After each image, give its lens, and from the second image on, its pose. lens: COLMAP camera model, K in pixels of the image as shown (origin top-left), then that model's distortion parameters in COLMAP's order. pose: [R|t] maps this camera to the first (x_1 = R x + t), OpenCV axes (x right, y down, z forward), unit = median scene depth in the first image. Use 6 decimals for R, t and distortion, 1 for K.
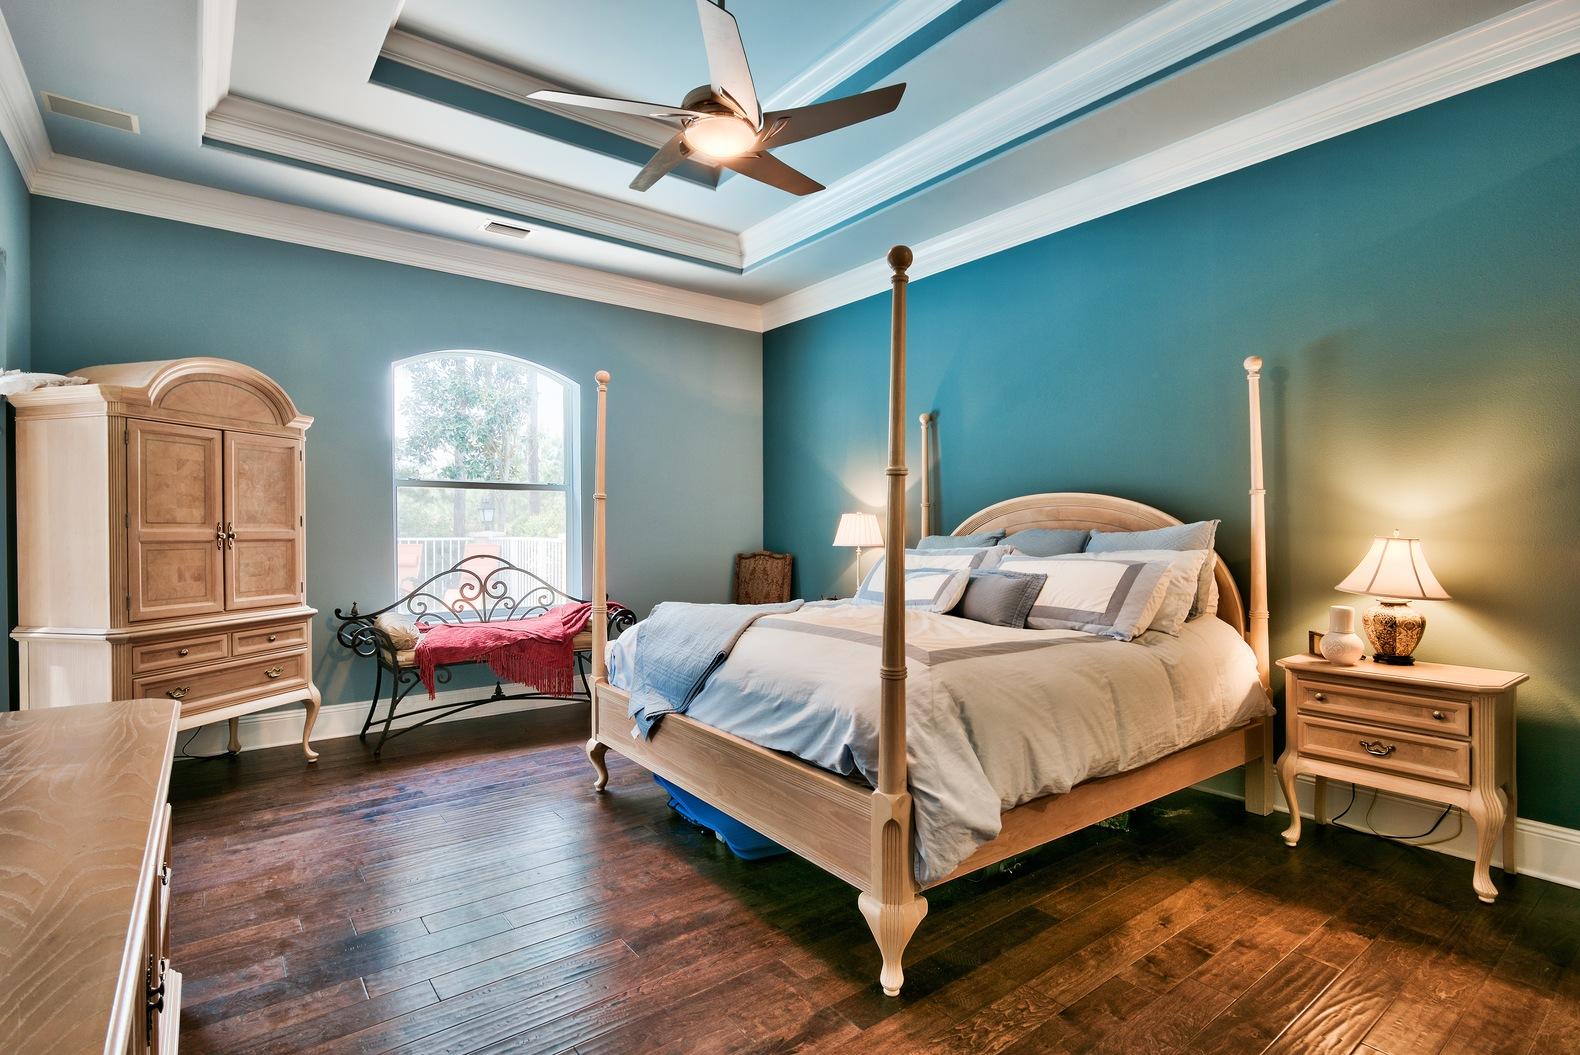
lens RADIAL K [[772.8, 0, 790.0], [0, 772.8, 527.5], [0, 0, 1]] dist [-0.005132, 0.000136]
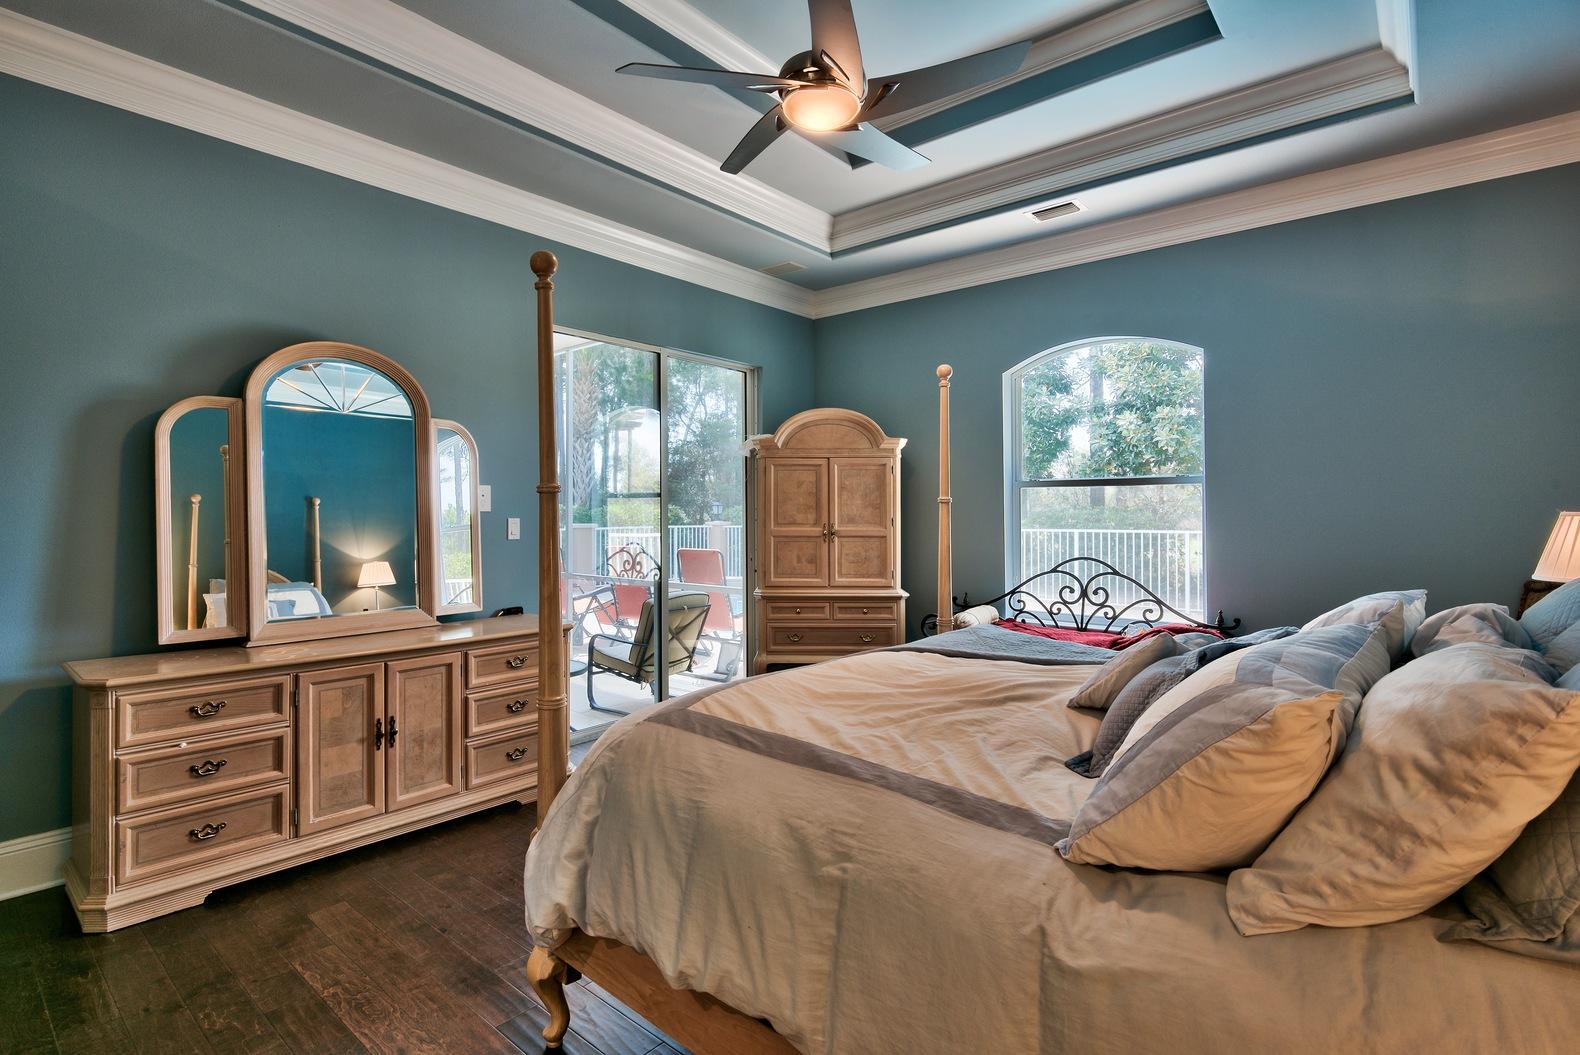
lens RADIAL K [[794.7, 0, 784.1], [0, 794.7, 505.5], [0, 0, 1]] dist [-0.003469, -0.000160]
pose [[0.183315, -0.009734, -0.983006, 0.610681], [0.000142, 0.999951, -0.009876, -0.022396], [0.983054, 0.001671, 0.183307, 0.588340]]
